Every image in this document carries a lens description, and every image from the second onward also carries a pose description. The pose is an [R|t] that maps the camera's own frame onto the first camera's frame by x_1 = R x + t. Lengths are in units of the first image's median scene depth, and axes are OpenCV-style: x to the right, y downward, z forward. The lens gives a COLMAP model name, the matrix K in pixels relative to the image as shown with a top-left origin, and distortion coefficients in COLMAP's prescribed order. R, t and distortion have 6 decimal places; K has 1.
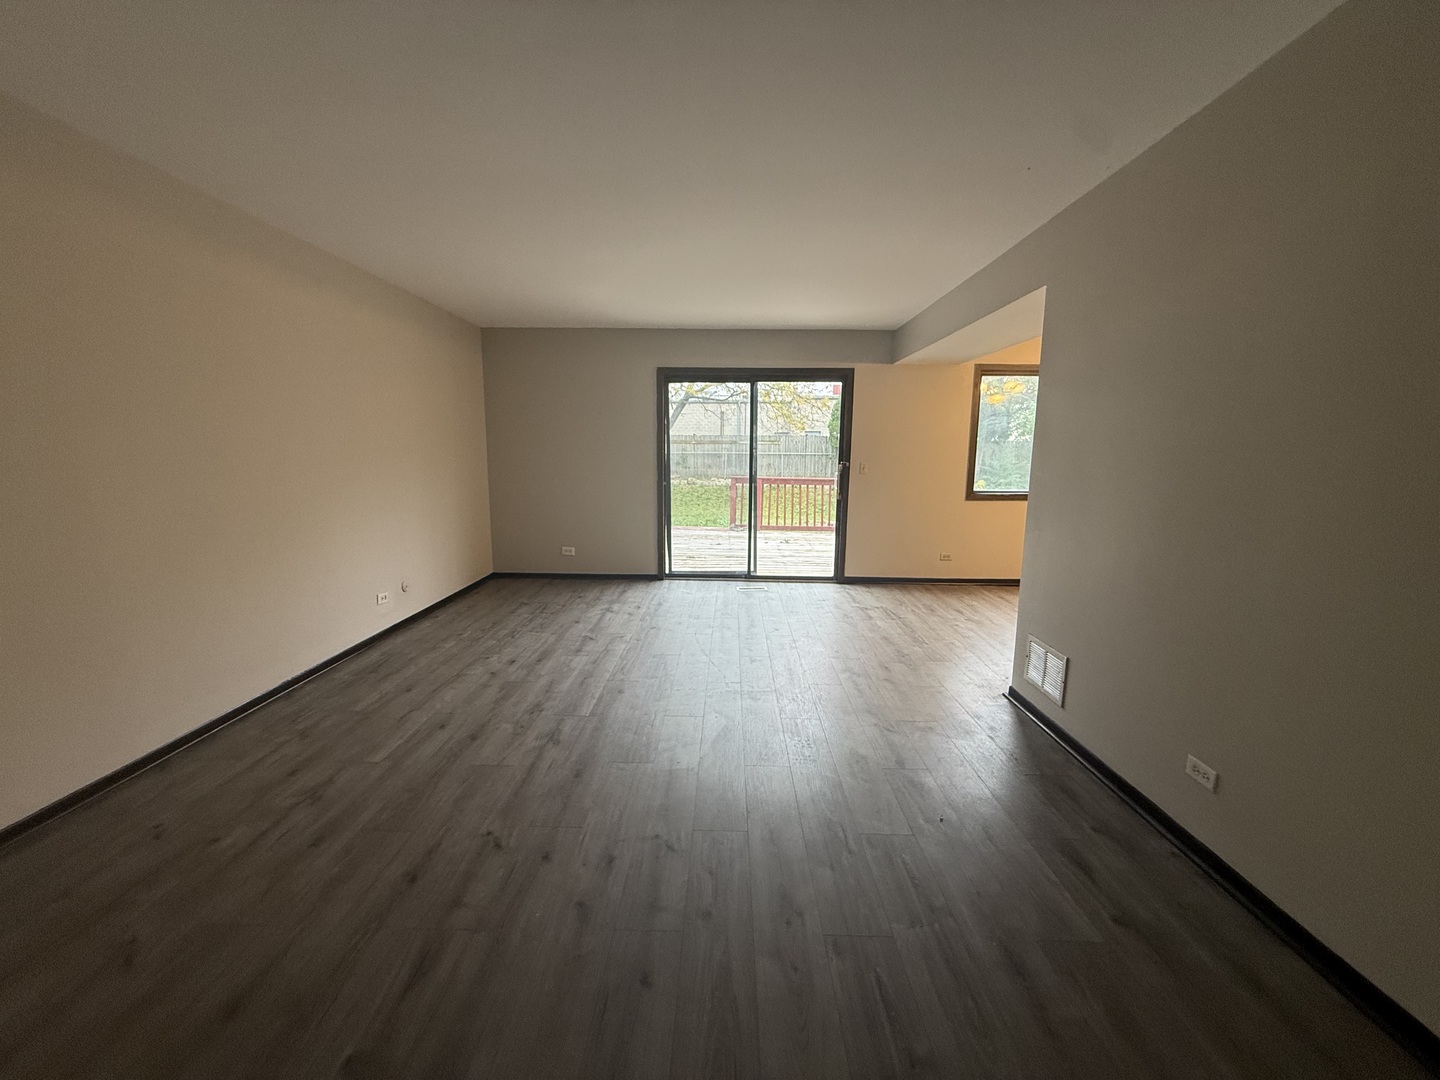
lens RADIAL K [[571.3, 0, 712.6], [0, 571.3, 539.3], [0, 0, 1]] dist [-0.010449, 0.006982]
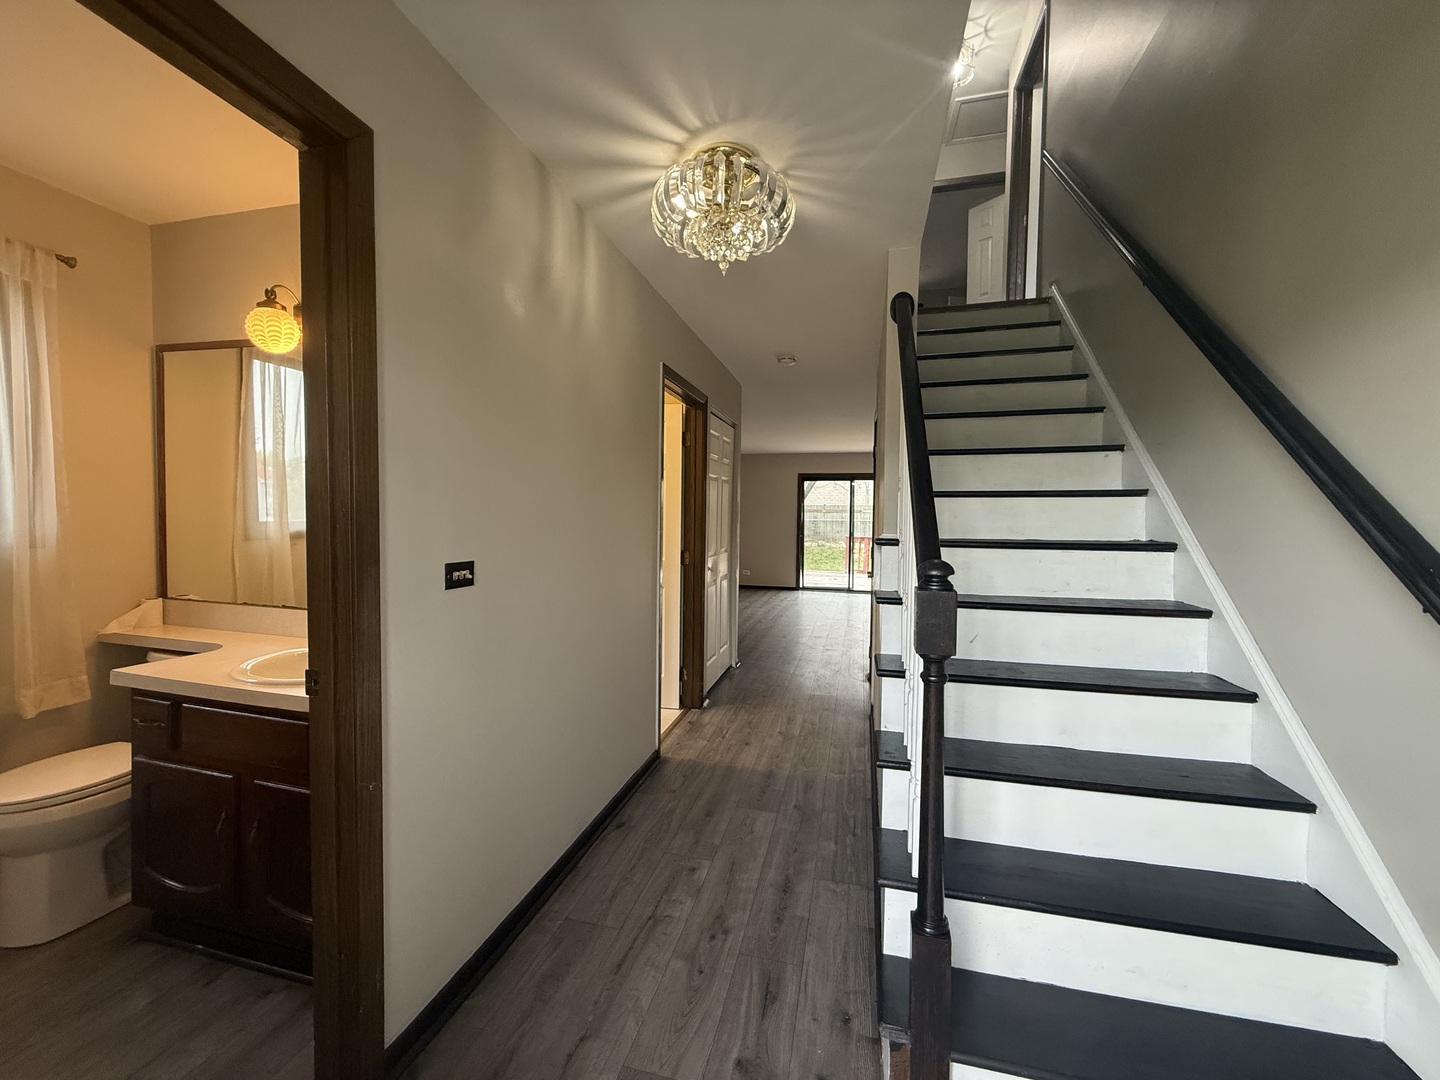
lens RADIAL K [[571.3, 0, 712.6], [0, 571.3, 539.3], [0, 0, 1]] dist [-0.010449, 0.006982]
pose [[0.973398, 0.012898, -0.228758, 0.054387], [-0.039582, 0.992869, -0.112444, 0.121340], [0.225677, 0.118508, 0.966967, -0.768717]]
